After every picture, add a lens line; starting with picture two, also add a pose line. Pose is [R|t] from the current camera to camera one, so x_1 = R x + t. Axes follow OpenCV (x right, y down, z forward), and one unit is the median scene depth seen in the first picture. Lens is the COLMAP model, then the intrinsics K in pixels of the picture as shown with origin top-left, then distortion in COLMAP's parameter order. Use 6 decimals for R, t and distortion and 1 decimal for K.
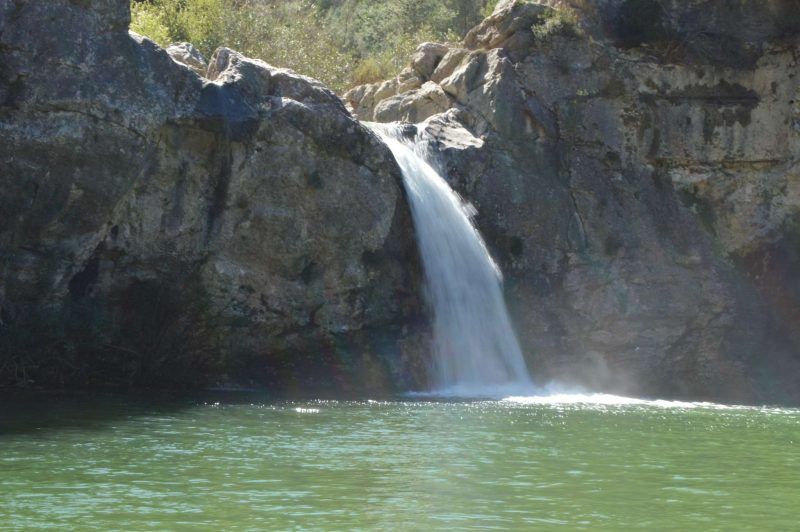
lens RADIAL K [[1582.4, 0, 403.7], [0, 1582.4, 269.2], [0, 0, 1]] dist [-0.042481, 0.000000]
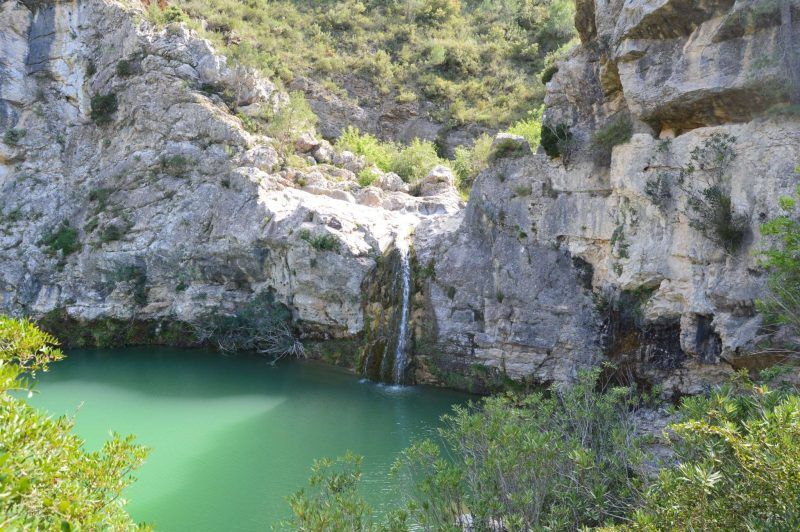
lens RADIAL K [[624.7, 0, 395.5], [0, 624.7, 260.4], [0, 0, 1]] dist [-0.022963, 0.011038]
pose [[0.478214, 0.062416, -0.876022, 0.616184], [0.060791, 0.992726, 0.103917, -0.120146], [0.876137, -0.102948, 0.470942, 0.613383]]
